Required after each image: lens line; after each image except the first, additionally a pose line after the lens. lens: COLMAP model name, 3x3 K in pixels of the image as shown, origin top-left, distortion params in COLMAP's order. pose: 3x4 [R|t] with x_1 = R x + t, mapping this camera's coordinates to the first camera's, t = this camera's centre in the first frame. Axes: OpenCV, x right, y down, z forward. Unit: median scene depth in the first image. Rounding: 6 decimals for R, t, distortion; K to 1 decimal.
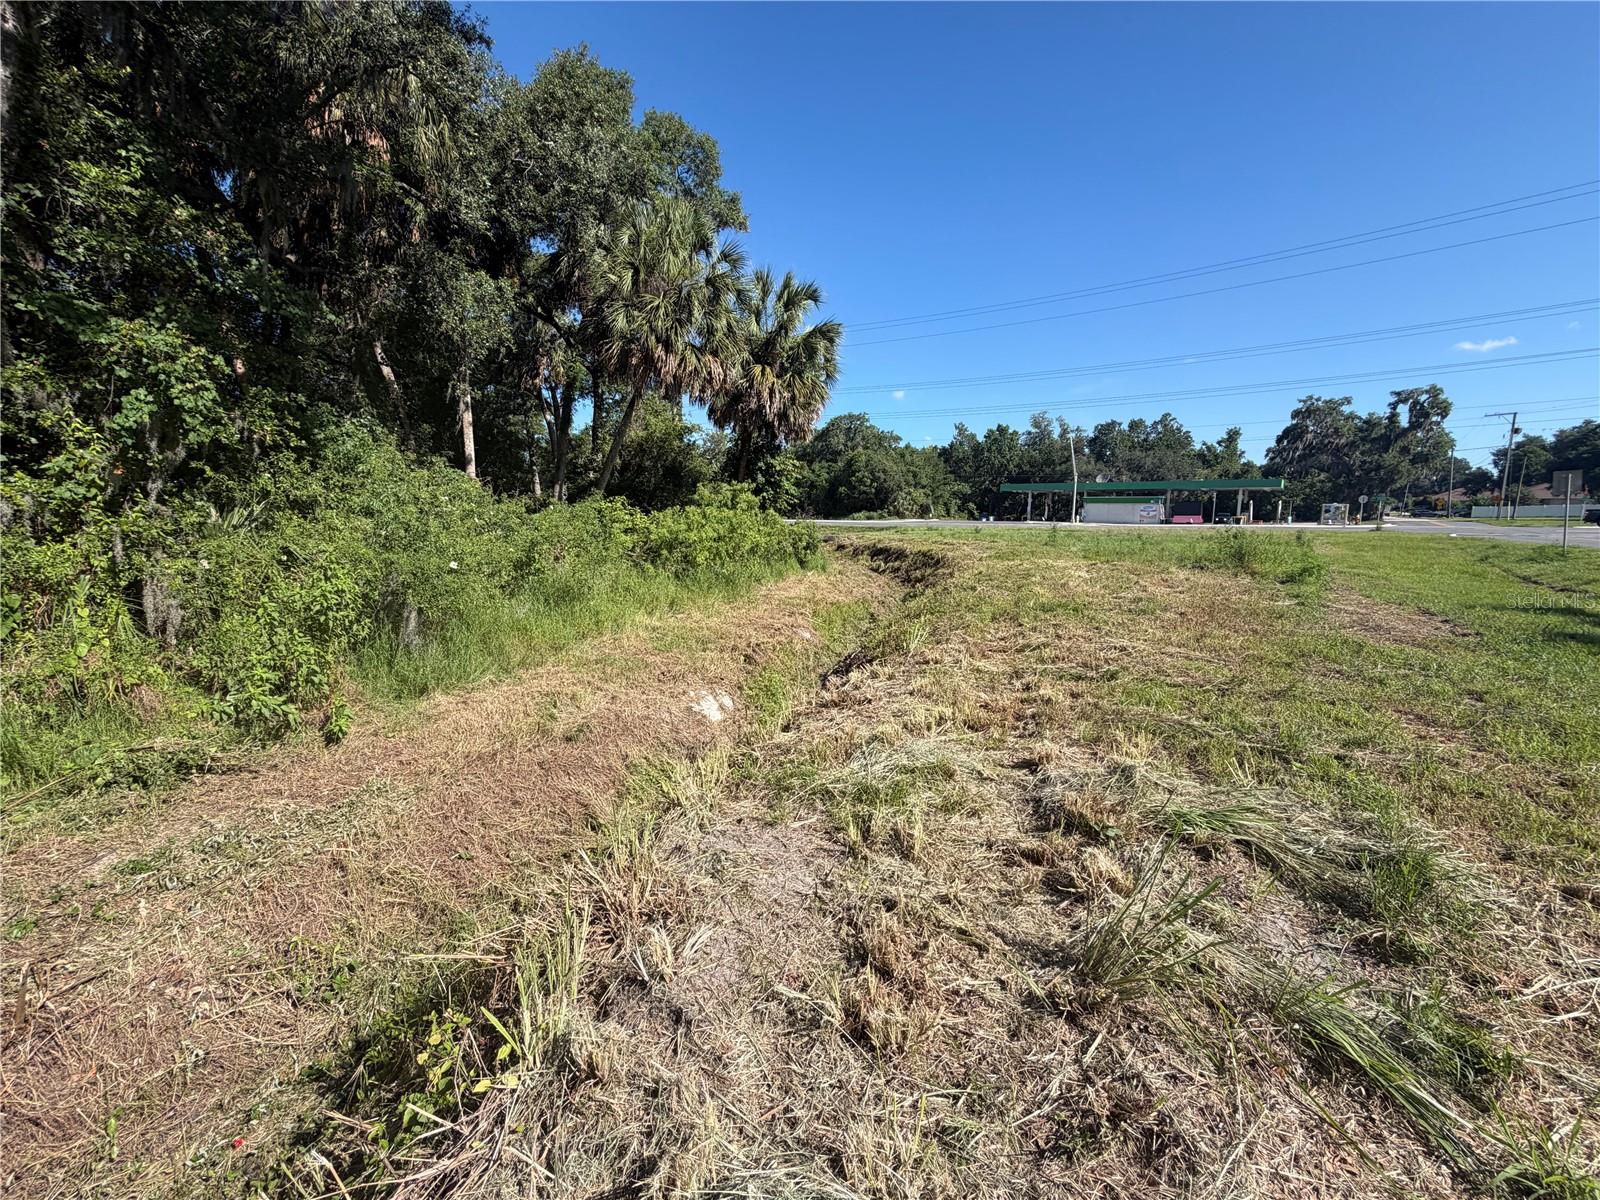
lens RADIAL K [[647.9, 0, 794.9], [0, 647.9, 594.1], [0, 0, 1]] dist [0.013223, -0.000061]
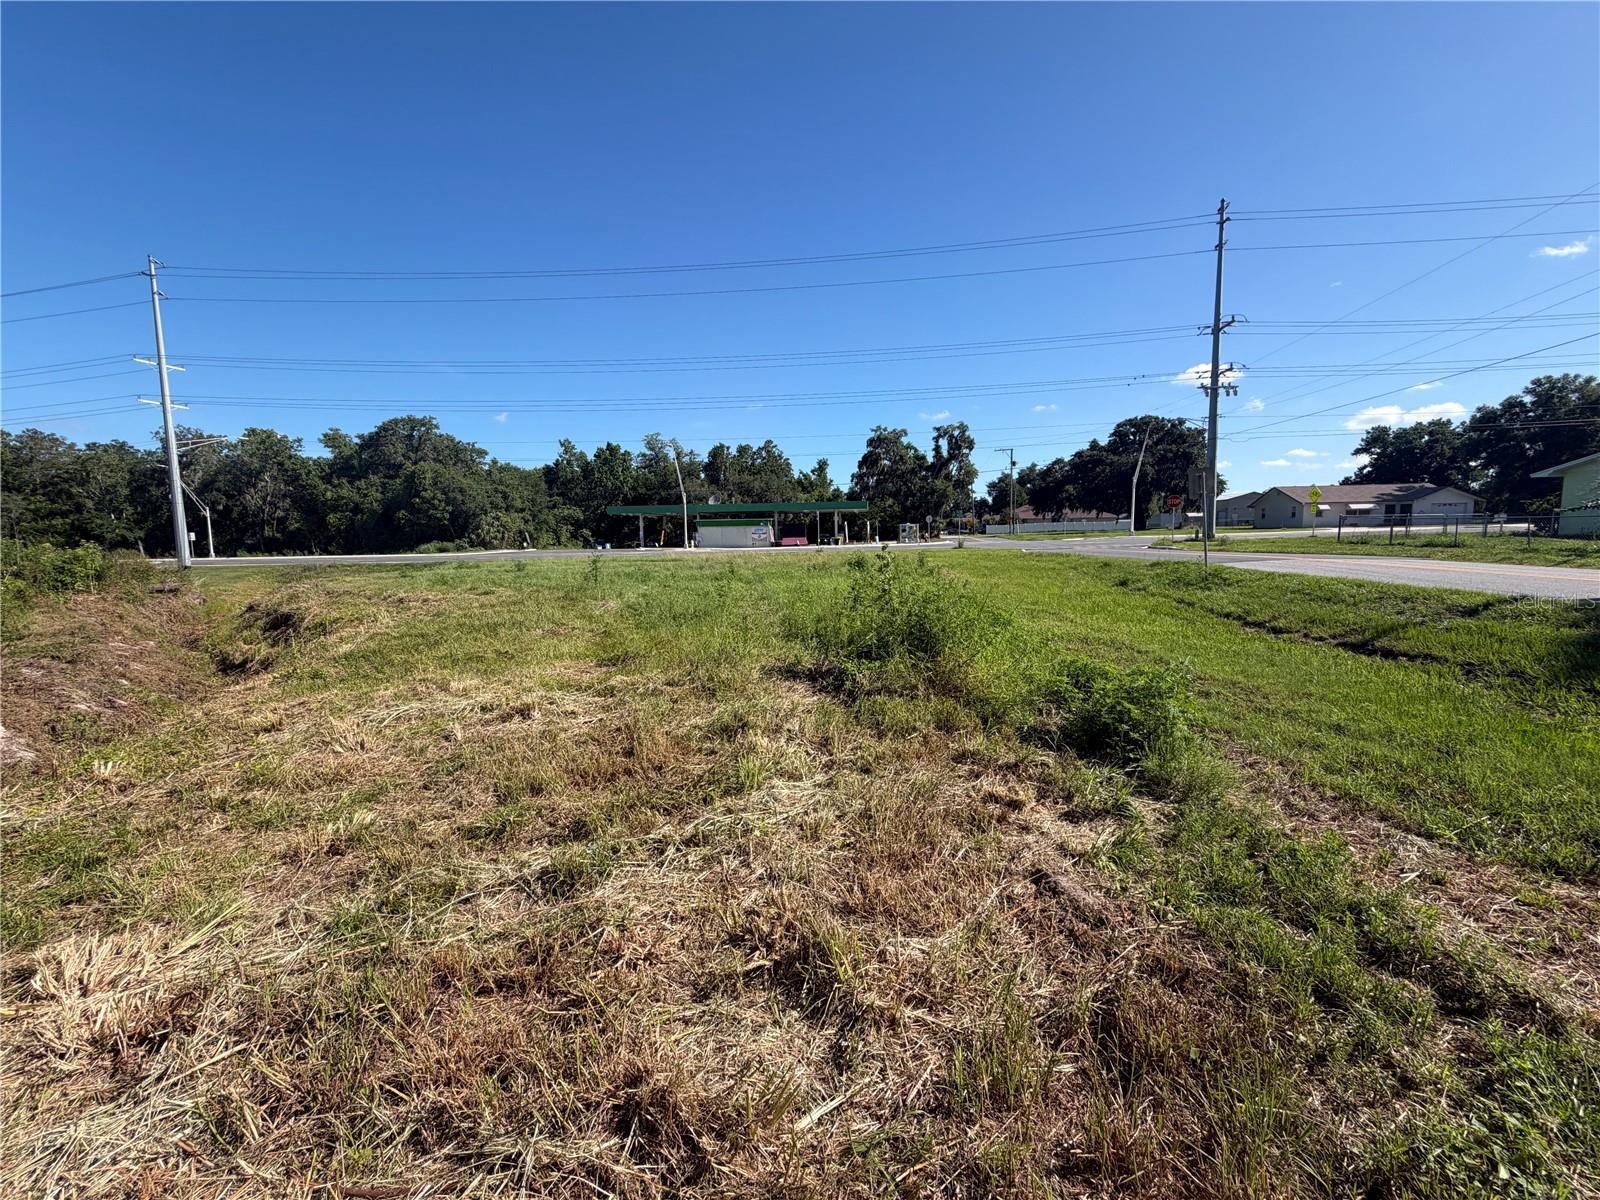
lens RADIAL K [[647.9, 0, 794.9], [0, 647.9, 594.1], [0, 0, 1]] dist [0.013223, -0.000061]
pose [[0.857686, -0.069114, 0.509507, 0.074408], [0.090248, 0.995777, -0.016844, -0.014142], [-0.506192, 0.060429, 0.860301, 0.121806]]
